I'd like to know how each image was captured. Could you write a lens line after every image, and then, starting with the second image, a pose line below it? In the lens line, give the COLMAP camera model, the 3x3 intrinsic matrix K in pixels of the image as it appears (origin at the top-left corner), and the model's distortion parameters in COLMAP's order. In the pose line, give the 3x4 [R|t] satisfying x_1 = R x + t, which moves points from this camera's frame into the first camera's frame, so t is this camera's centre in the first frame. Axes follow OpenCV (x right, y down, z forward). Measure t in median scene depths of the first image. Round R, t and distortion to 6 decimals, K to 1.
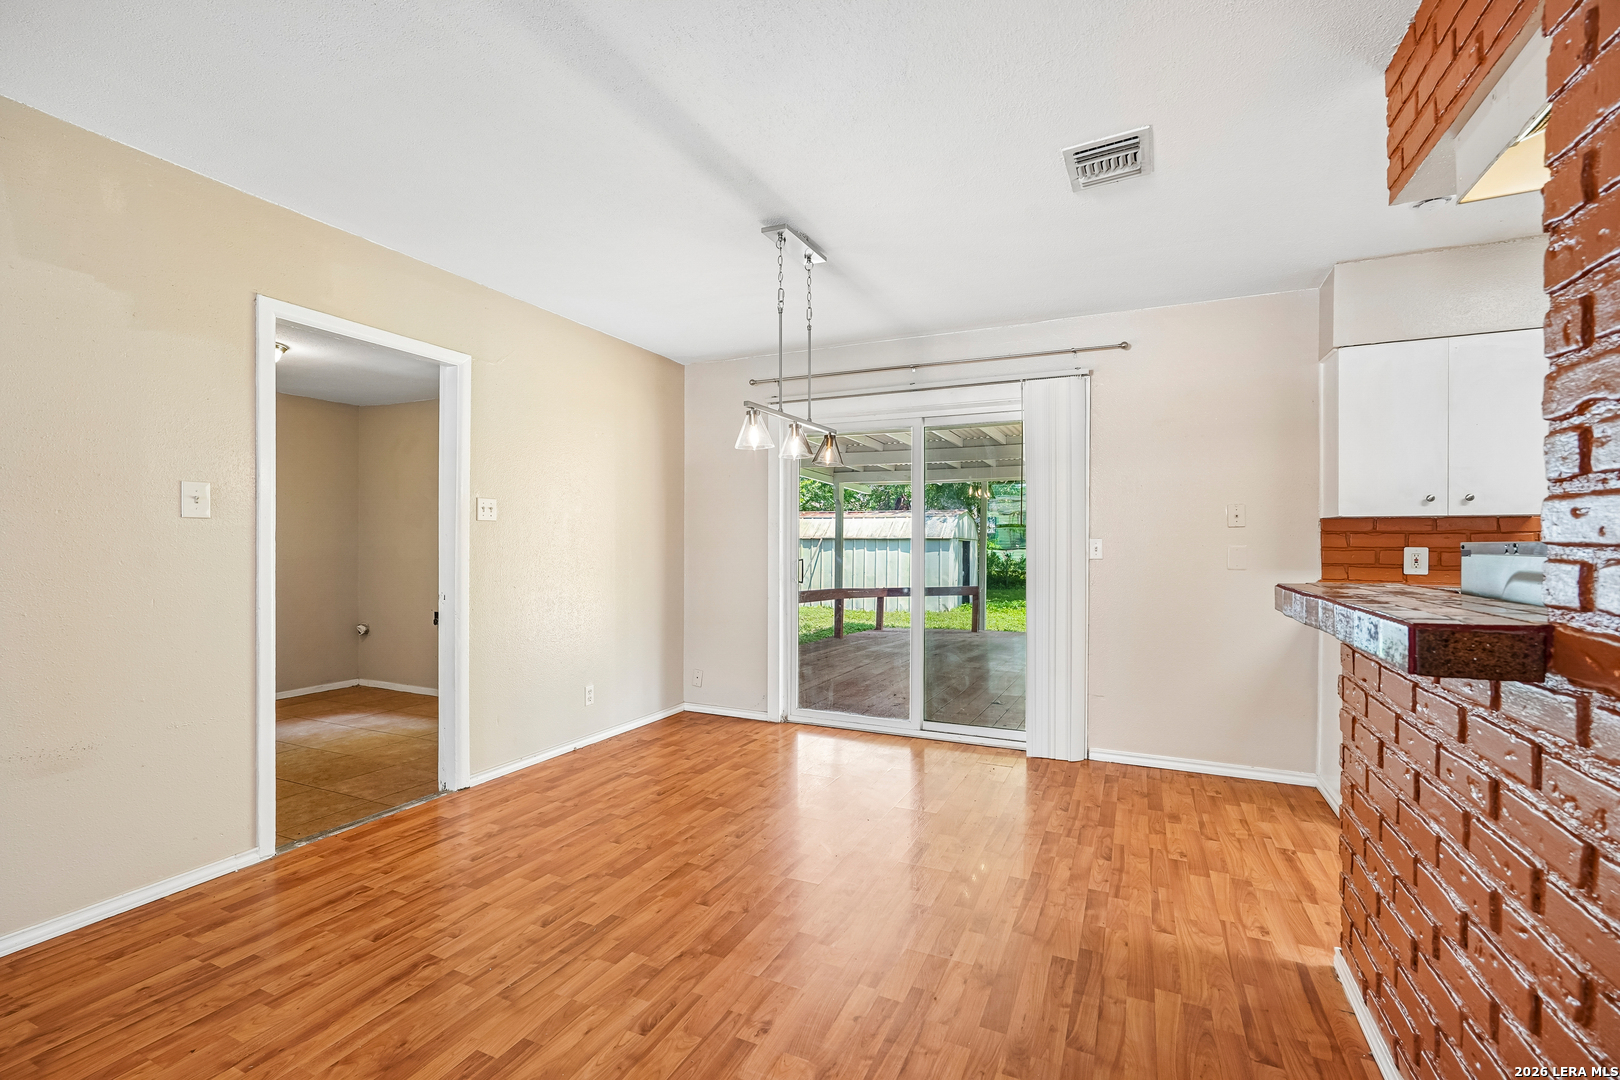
lens RADIAL K [[723.0, 0, 804.0], [0, 723.0, 536.8], [0, 0, 1]] dist [-0.010613, 0.008237]
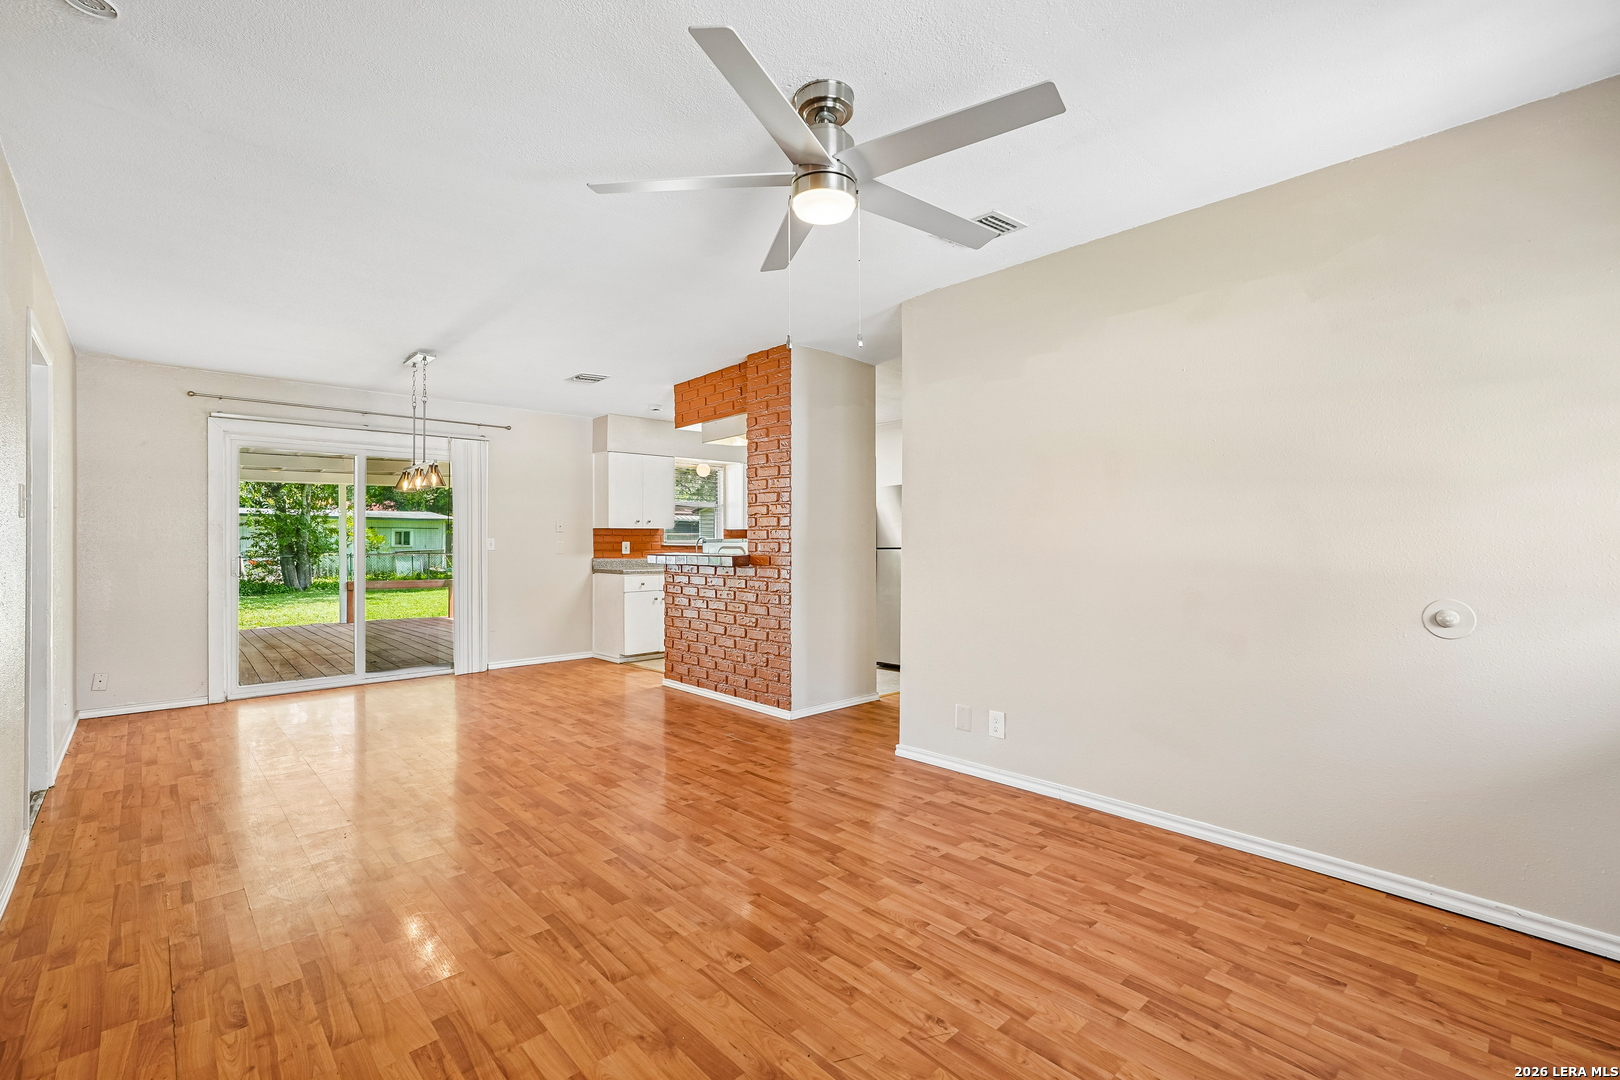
lens RADIAL K [[723.0, 0, 809.0], [0, 723.0, 531.8], [0, 0, 1]] dist [-0.010613, 0.008237]
pose [[0.373100, 0.005278, 0.927776, -0.989936], [-0.001181, 0.999986, -0.005214, -0.004733], [-0.927790, 0.000850, 0.373101, -0.360139]]
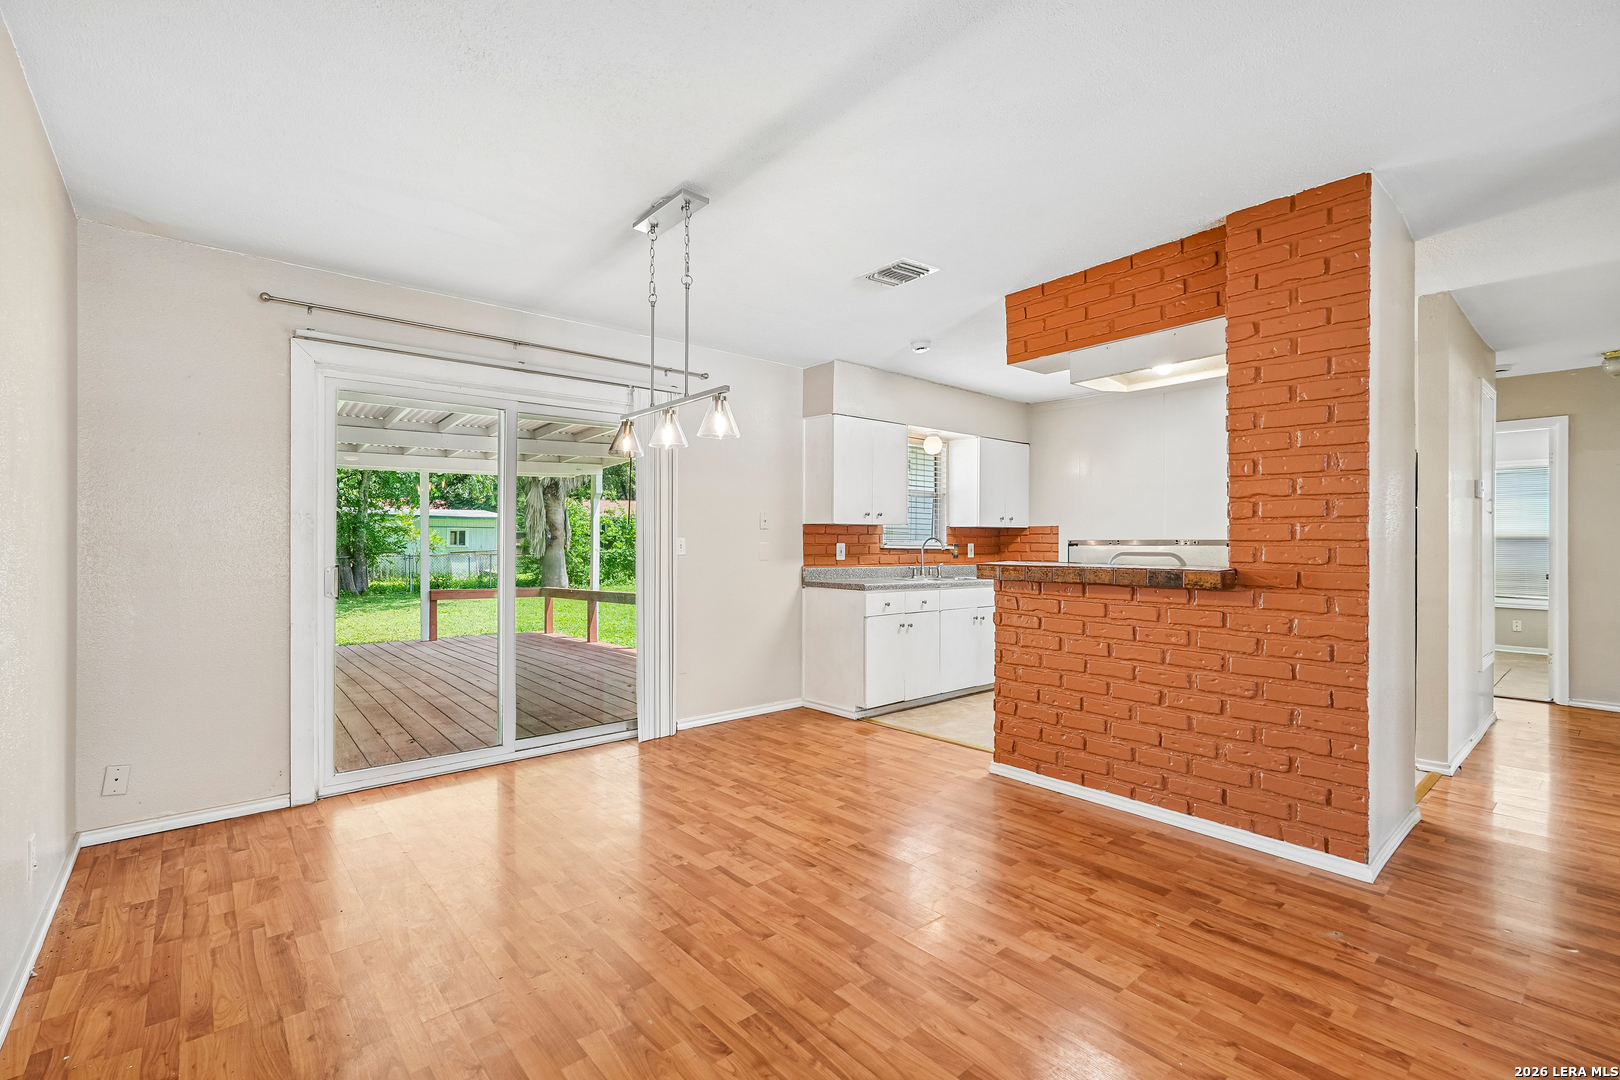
lens RADIAL K [[723.0, 0, 811.4], [0, 723.0, 531.3], [0, 0, 1]] dist [-0.010613, 0.008237]
pose [[0.404266, 0.009618, 0.914591, -0.635220], [-0.004605, 0.999953, -0.008480, 0.002205], [-0.914630, -0.000783, 0.404291, 0.384877]]
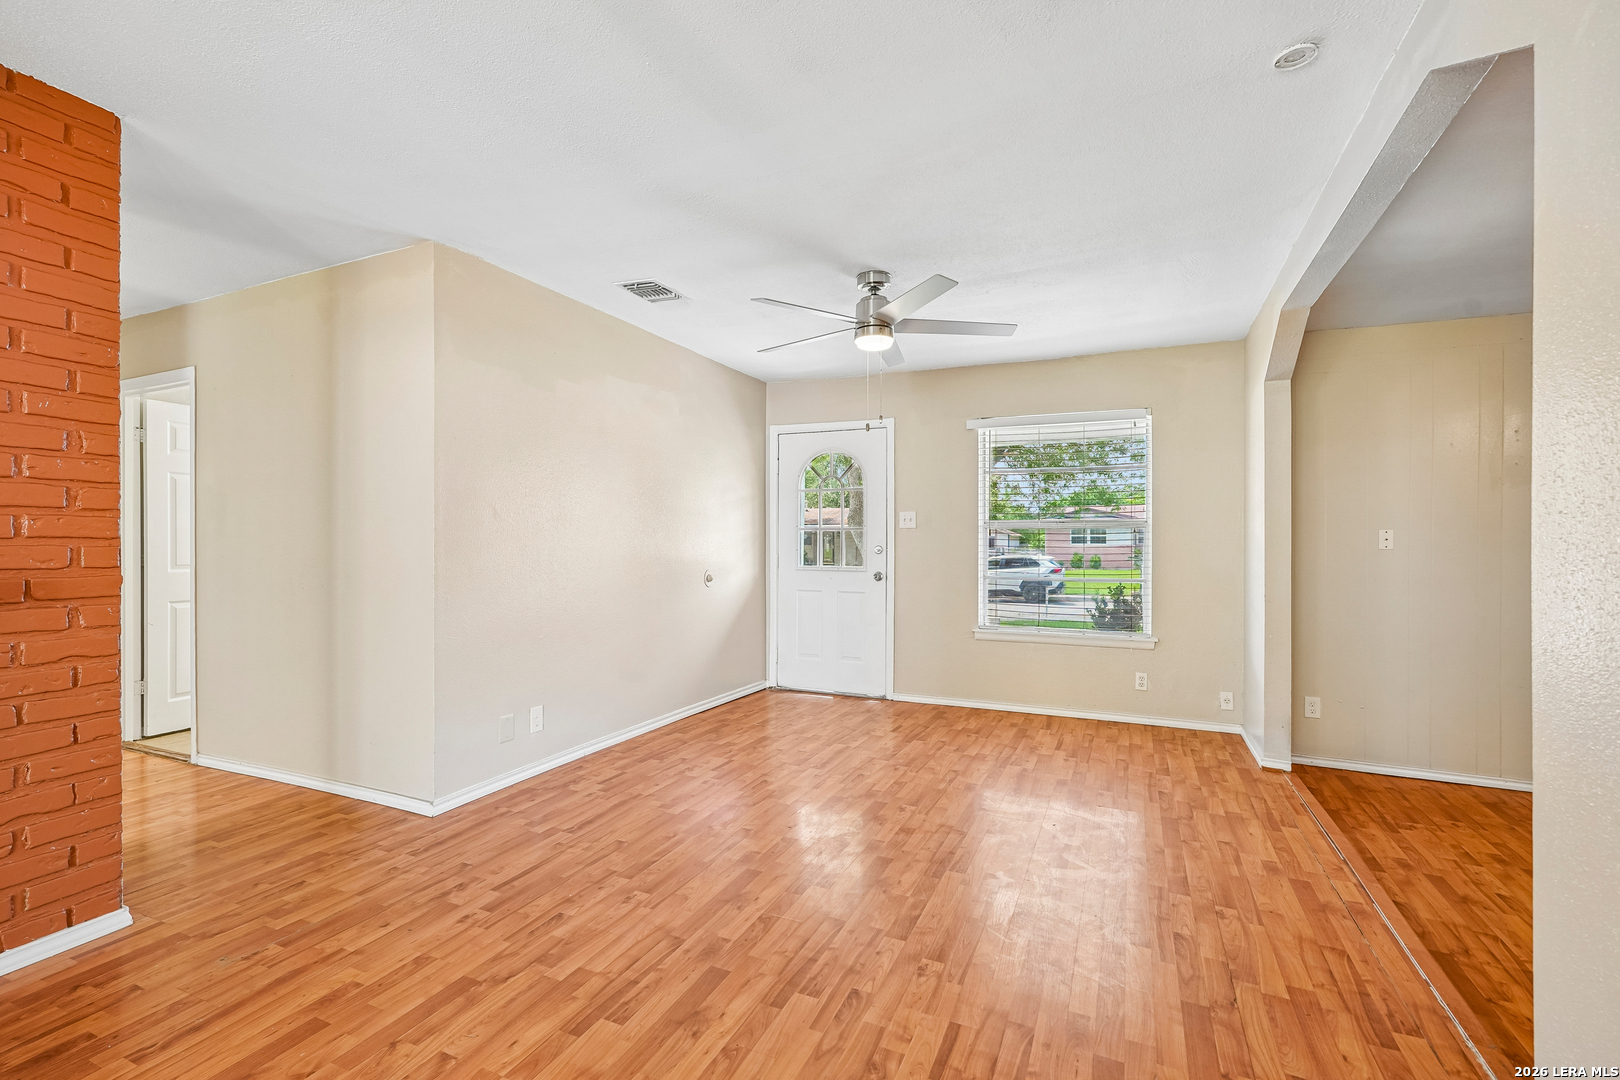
lens RADIAL K [[723.0, 0, 821.4], [0, 723.0, 537.7], [0, 0, 1]] dist [-0.010613, 0.008237]
pose [[-0.999622, -0.002558, -0.027384, -0.315707], [-0.002269, 0.999942, -0.010568, 0.008160], [0.027410, -0.010502, -0.999569, 0.861660]]
